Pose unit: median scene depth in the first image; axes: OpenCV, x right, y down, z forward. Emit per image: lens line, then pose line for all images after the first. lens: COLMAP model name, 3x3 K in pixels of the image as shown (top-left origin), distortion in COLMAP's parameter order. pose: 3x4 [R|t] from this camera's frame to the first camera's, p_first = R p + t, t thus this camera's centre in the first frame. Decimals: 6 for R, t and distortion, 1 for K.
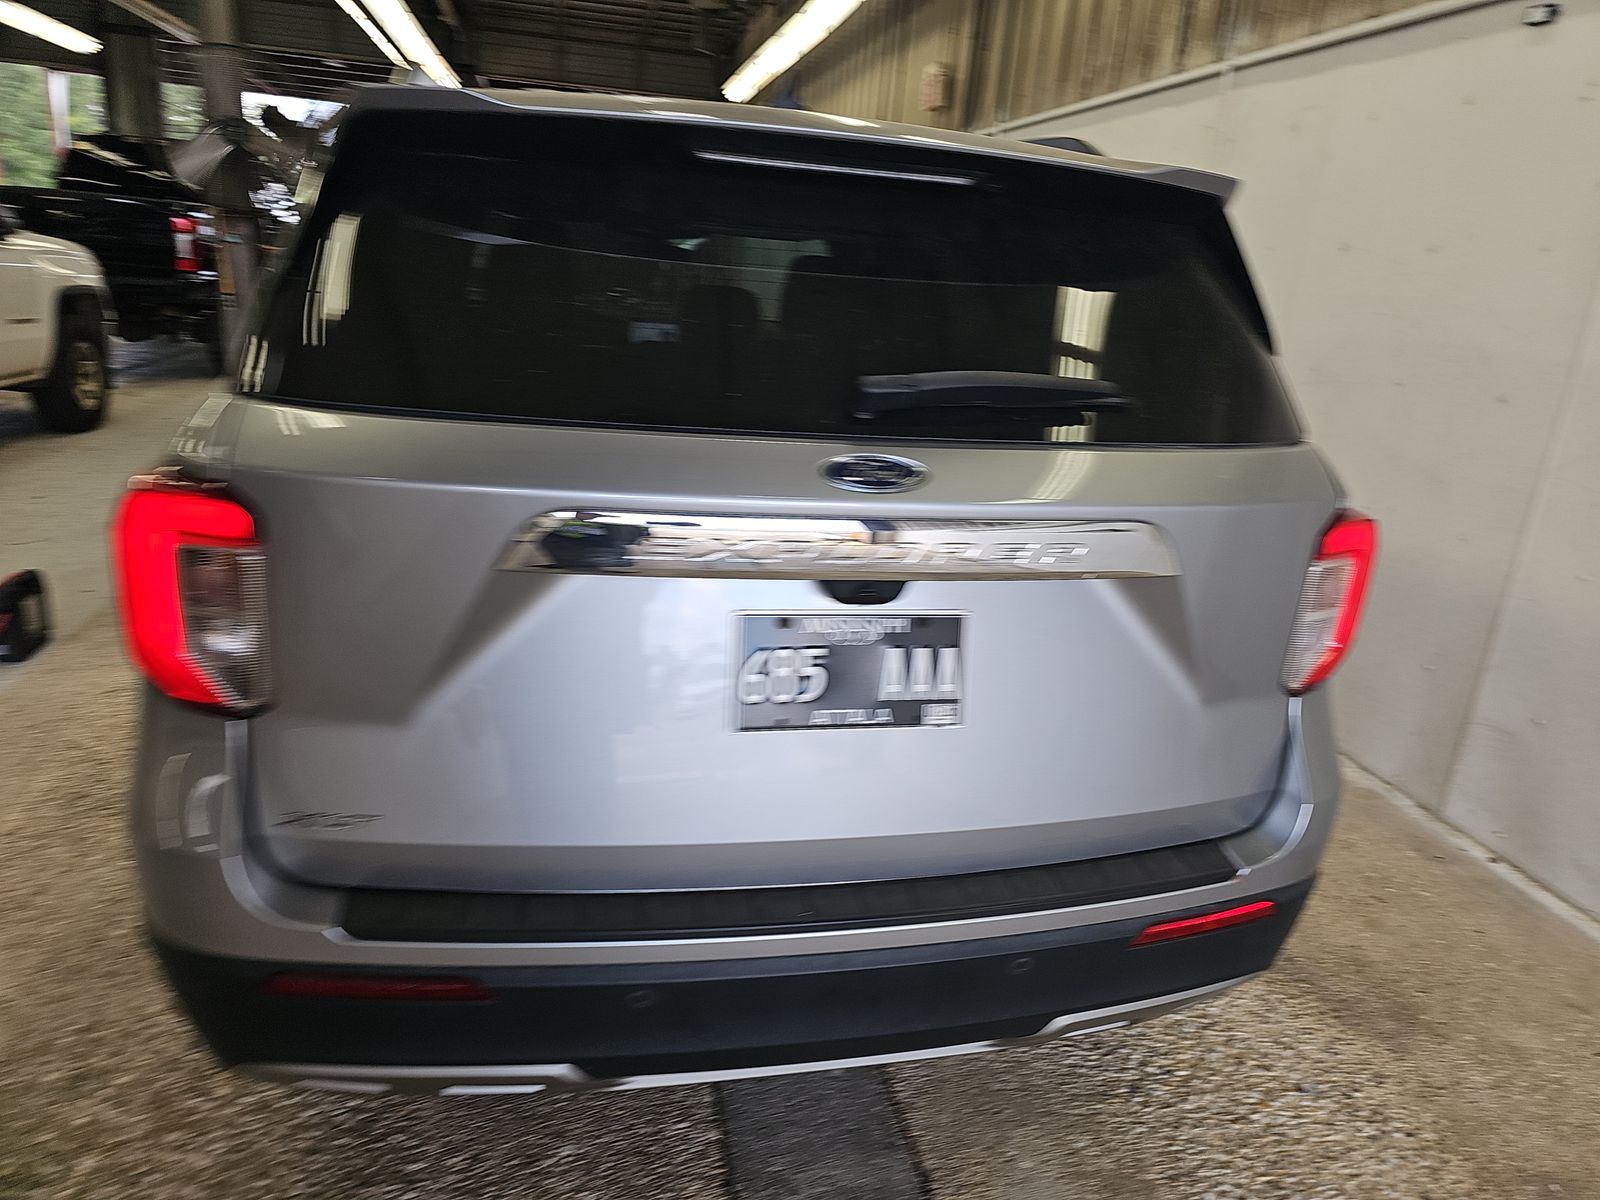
lens RADIAL K [[1069.0, 0, 800.0], [0, 1069.0, 600.0], [0, 0, 1]] dist [0.044252, -0.029708]
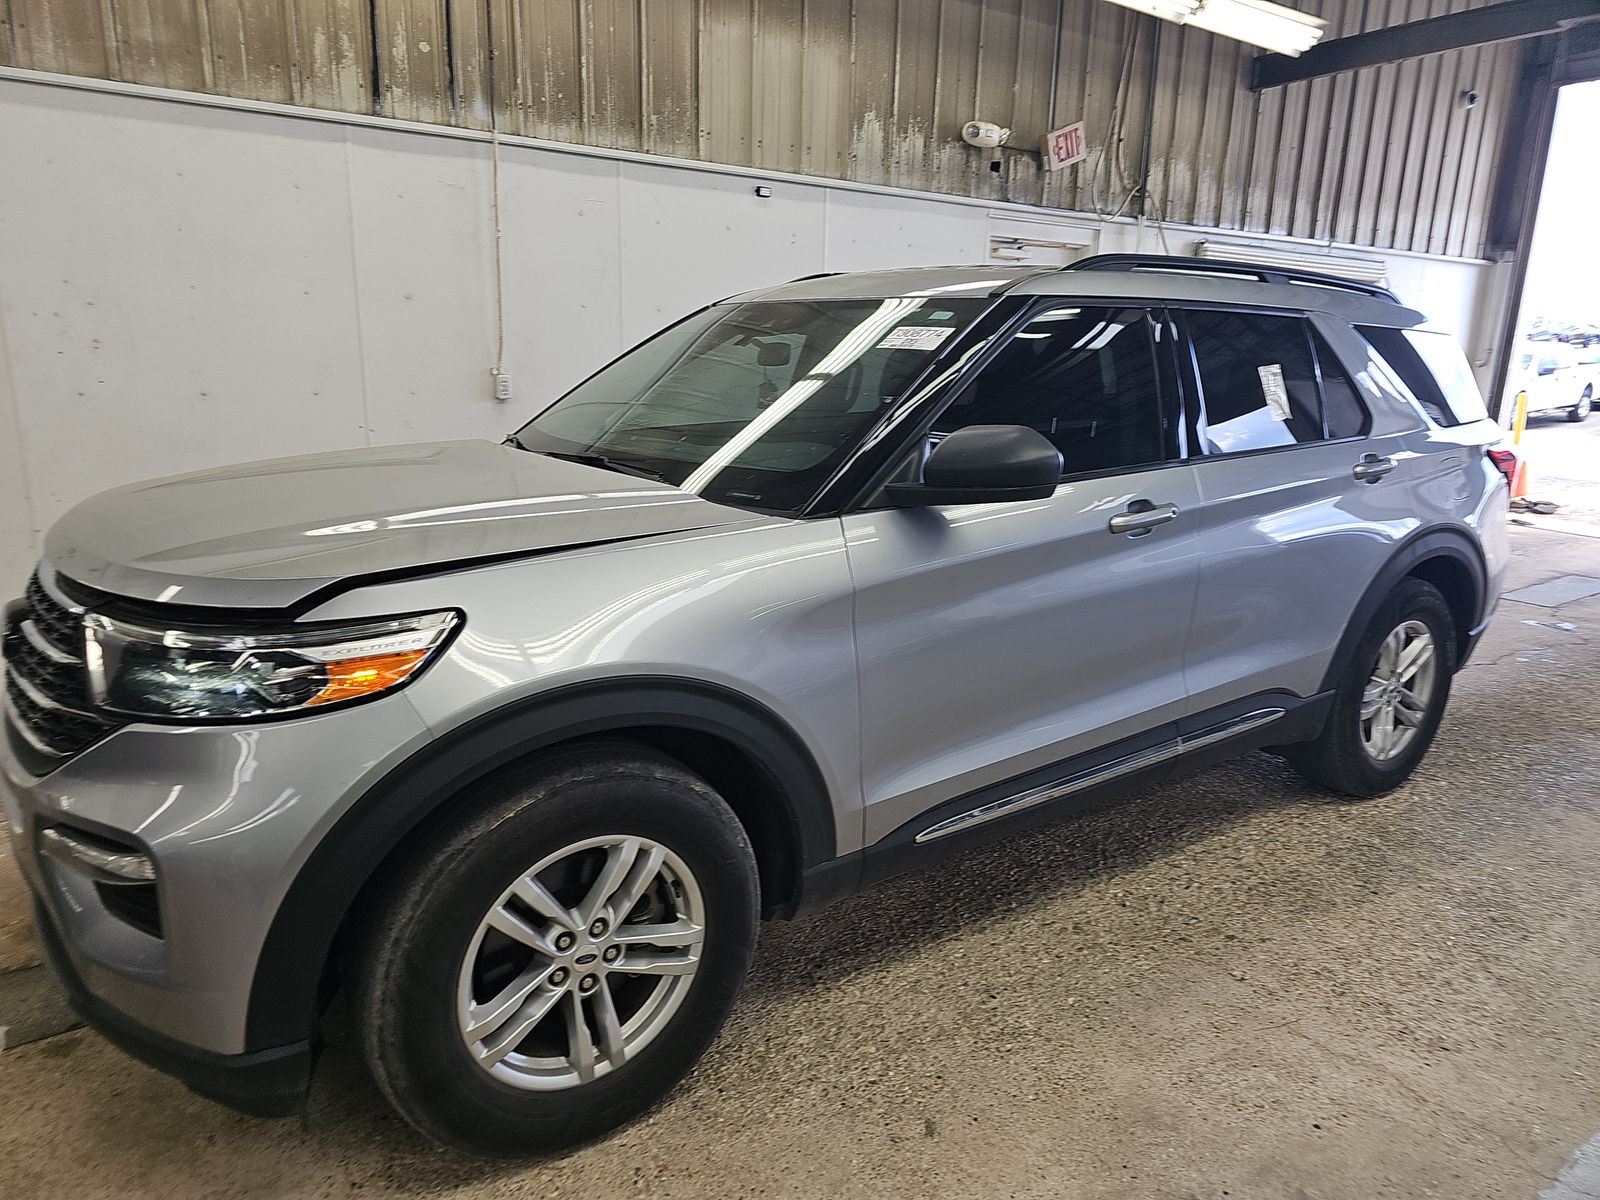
lens RADIAL K [[1069.0, 0, 800.0], [0, 1069.0, 600.0], [0, 0, 1]] dist [0.044252, -0.029708]
pose [[-0.392856, -0.290381, 0.872550, -2.060167], [0.228359, 0.888311, 0.398442, -1.132606], [-0.890795, 0.355785, -0.282667, 3.054567]]
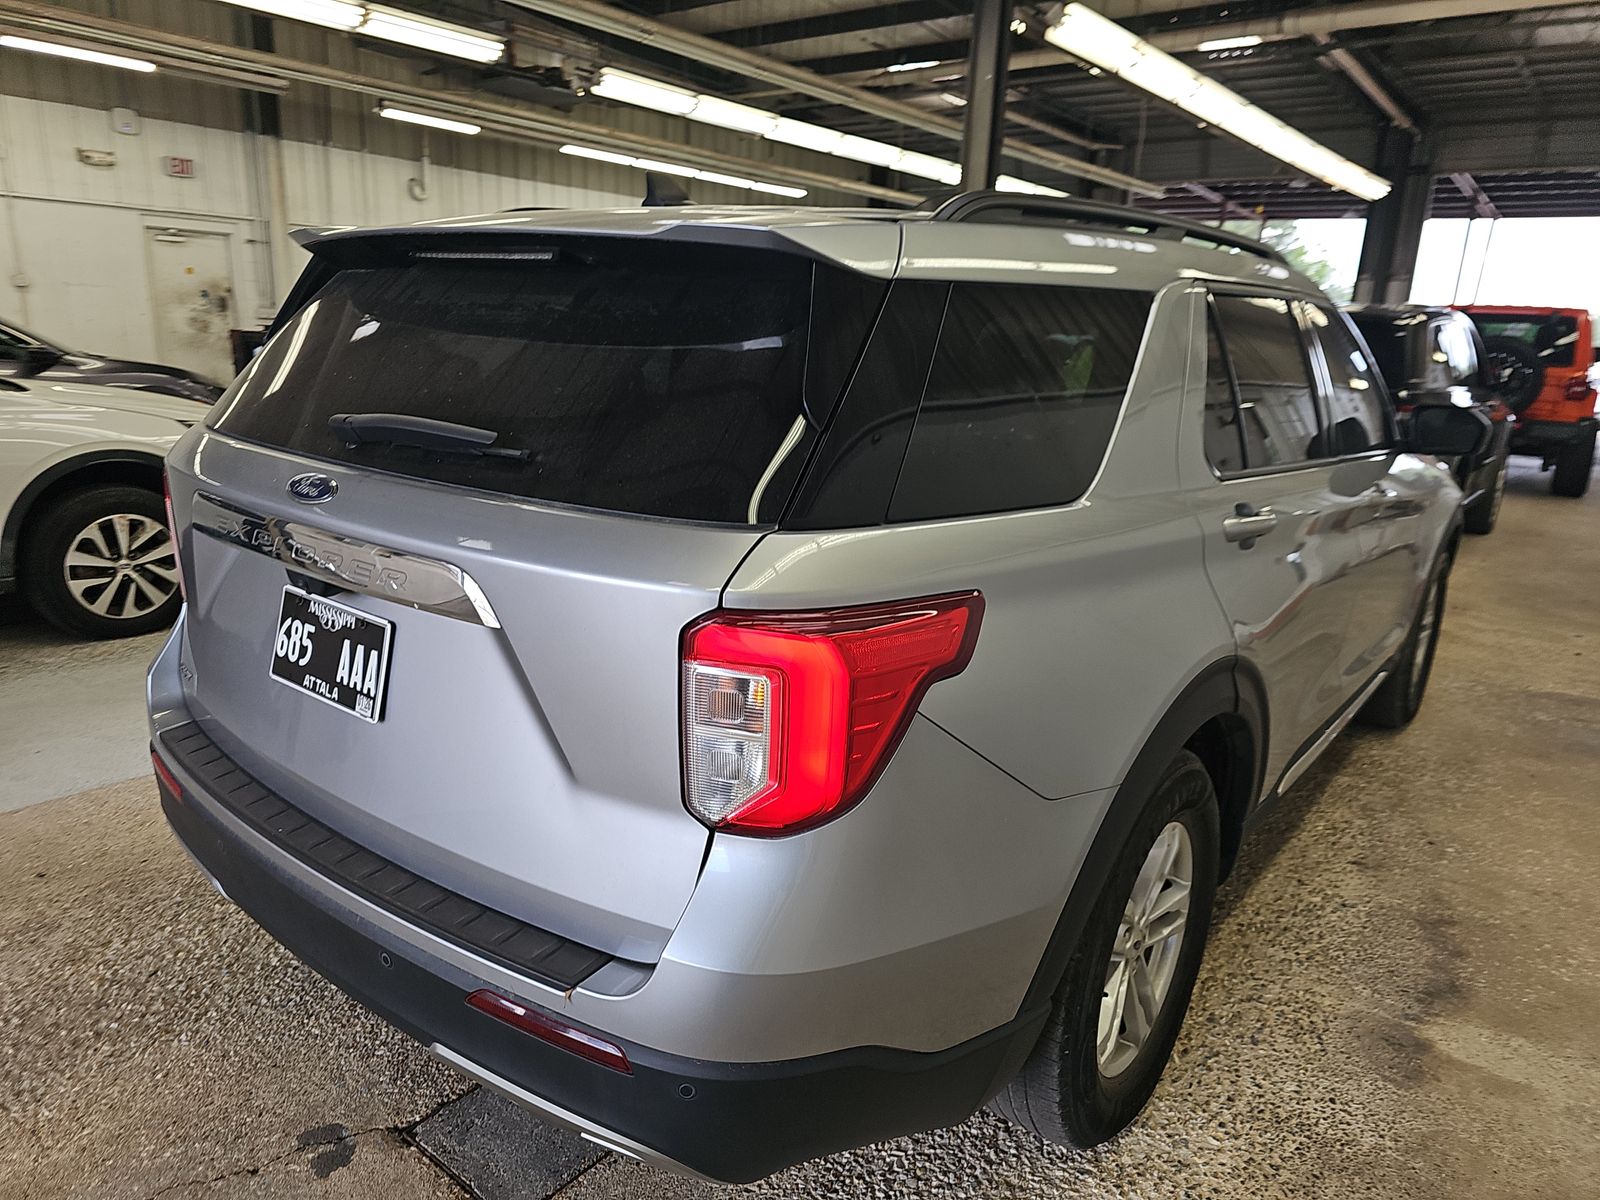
lens RADIAL K [[1088.0, 0, 799.0], [0, 1088.0, 620.8], [0, 0, 1]] dist [0.006664, 0.001665]
pose [[0.629811, 0.172087, -0.757445, 1.024064], [-0.236284, 0.971382, 0.024224, -0.096656], [0.739937, 0.163716, 0.652449, 0.441369]]
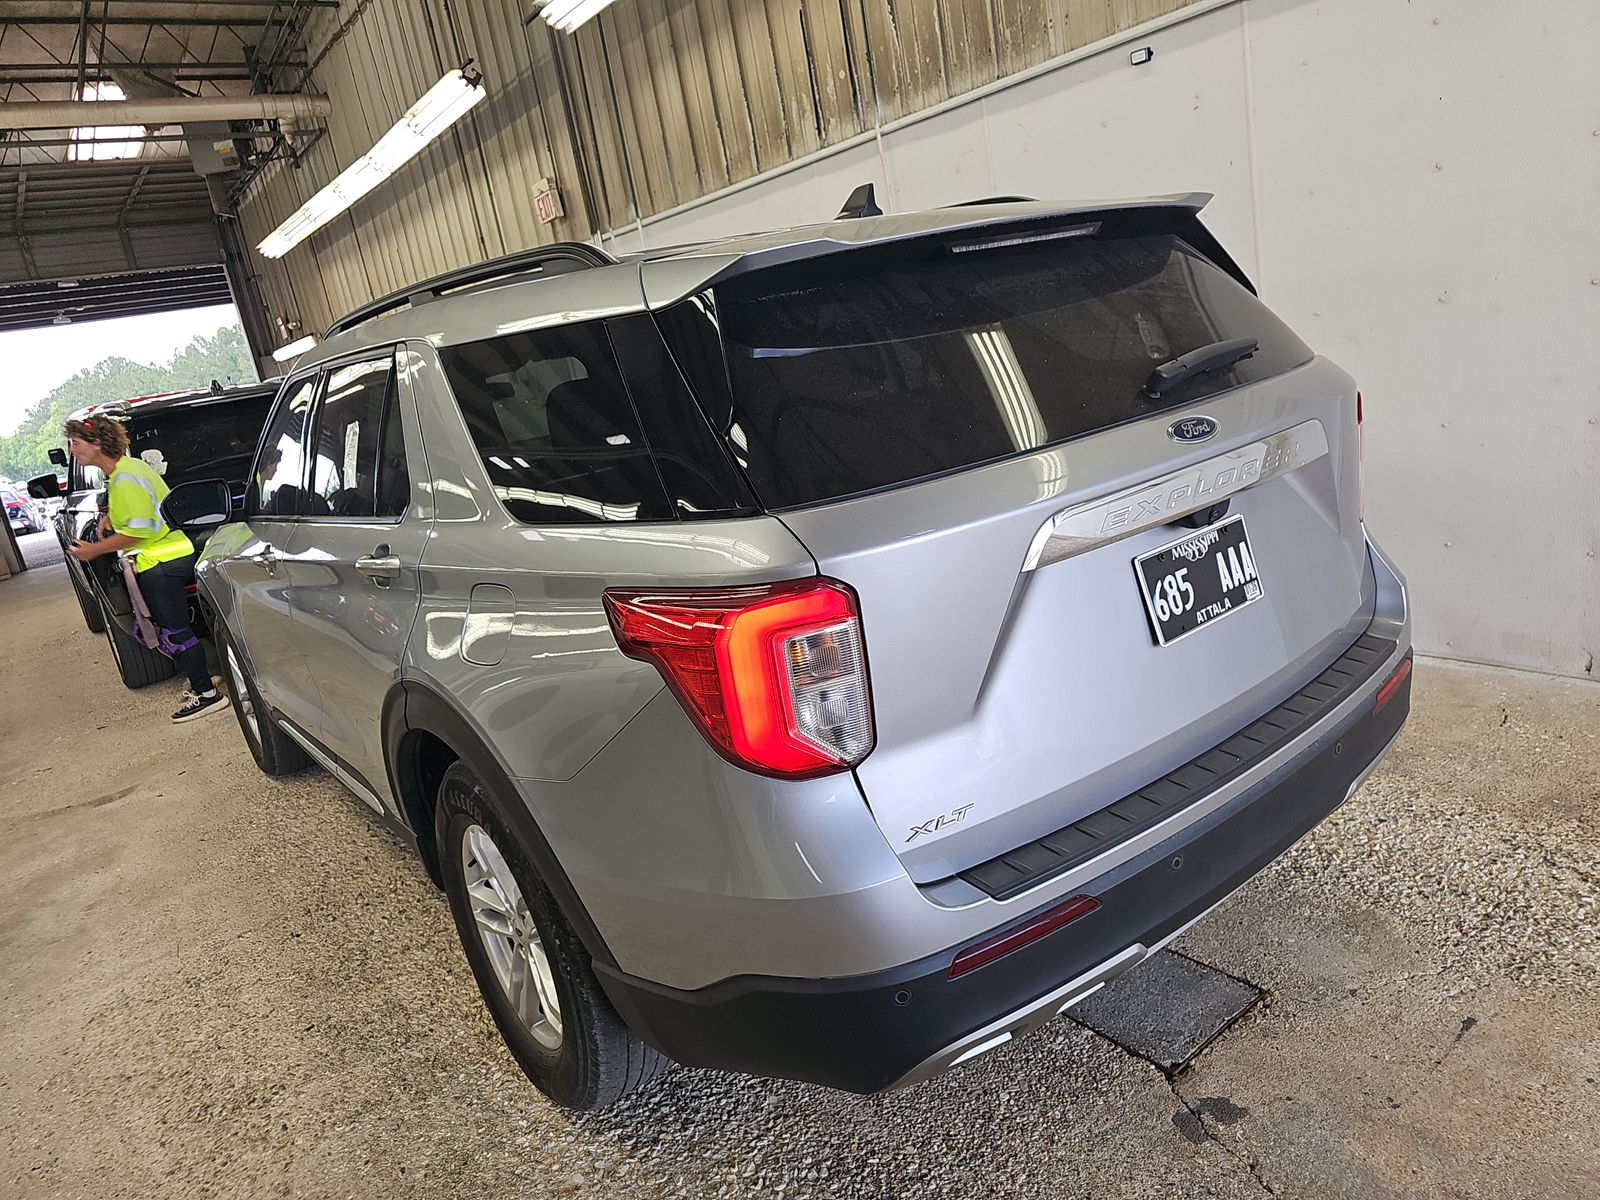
lens RADIAL K [[1069.0, 0, 800.0], [0, 1069.0, 600.0], [0, 0, 1]] dist [0.044252, -0.029708]
pose [[0.881481, -0.319140, 0.348054, -0.675867], [0.344507, 0.938710, -0.011768, -0.051231], [-0.322966, 0.130280, 0.937401, -0.081131]]
